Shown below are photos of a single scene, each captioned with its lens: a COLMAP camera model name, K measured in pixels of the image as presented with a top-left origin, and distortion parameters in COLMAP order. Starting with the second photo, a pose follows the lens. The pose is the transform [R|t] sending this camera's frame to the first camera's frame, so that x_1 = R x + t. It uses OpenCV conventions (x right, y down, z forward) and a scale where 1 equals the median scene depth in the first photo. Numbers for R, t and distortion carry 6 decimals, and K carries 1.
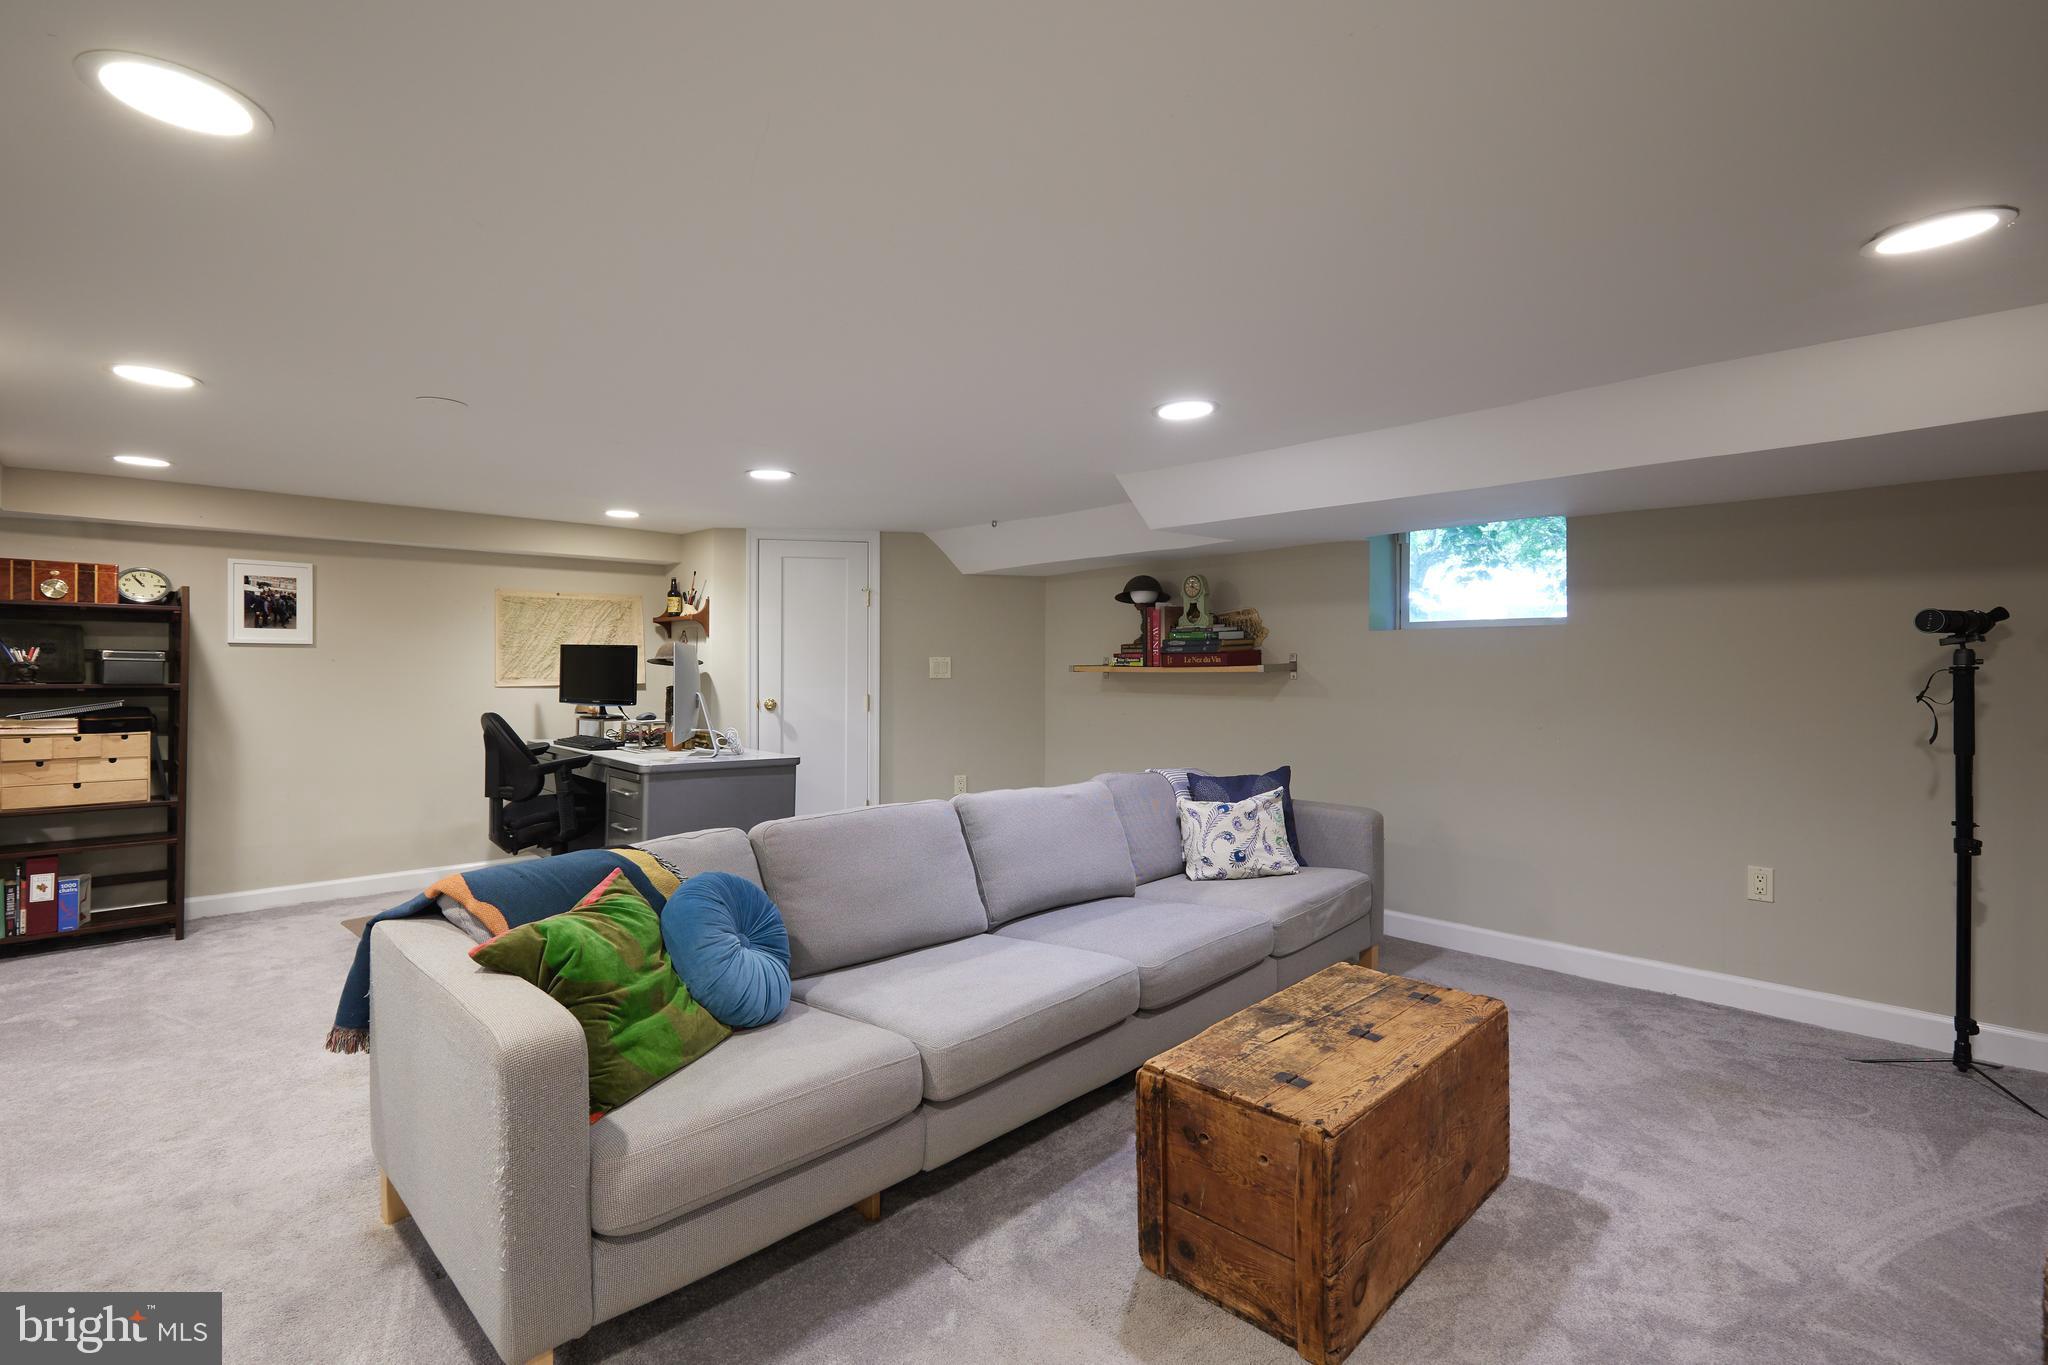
lens RADIAL K [[939.1, 0, 1031.6], [0, 939.1, 671.0], [0, 0, 1]] dist [0.000062, 0.000529]
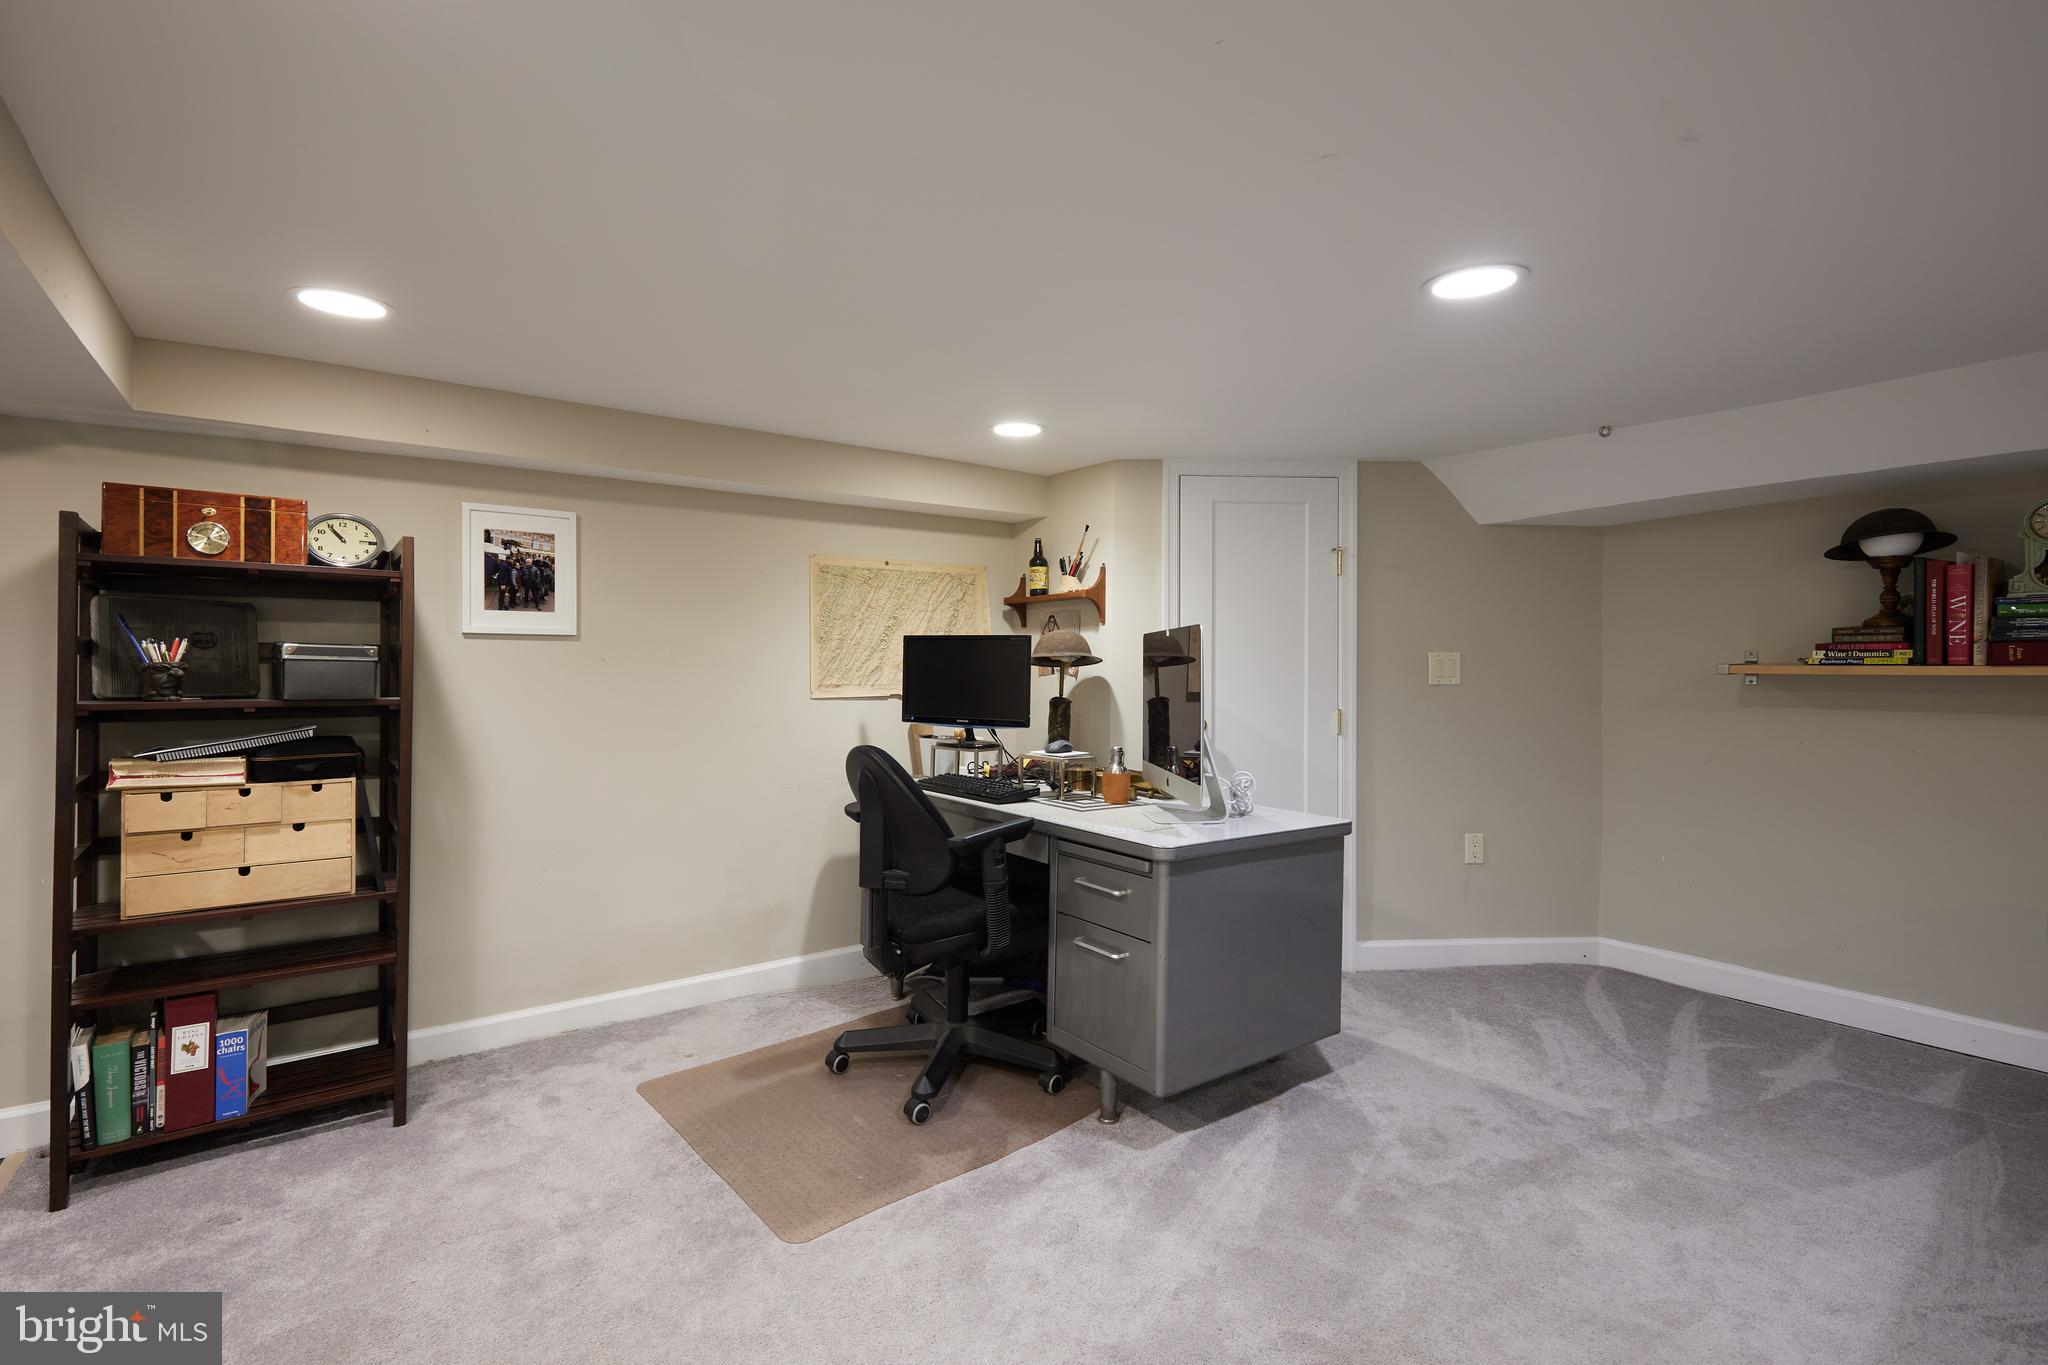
lens RADIAL K [[939.1, 0, 1031.6], [0, 939.1, 671.0], [0, 0, 1]] dist [0.000062, 0.000529]
pose [[0.992353, -0.002823, -0.123401, -0.418505], [0.002677, 0.999996, -0.001348, -0.002145], [0.123404, 0.001007, 0.992356, 0.440418]]
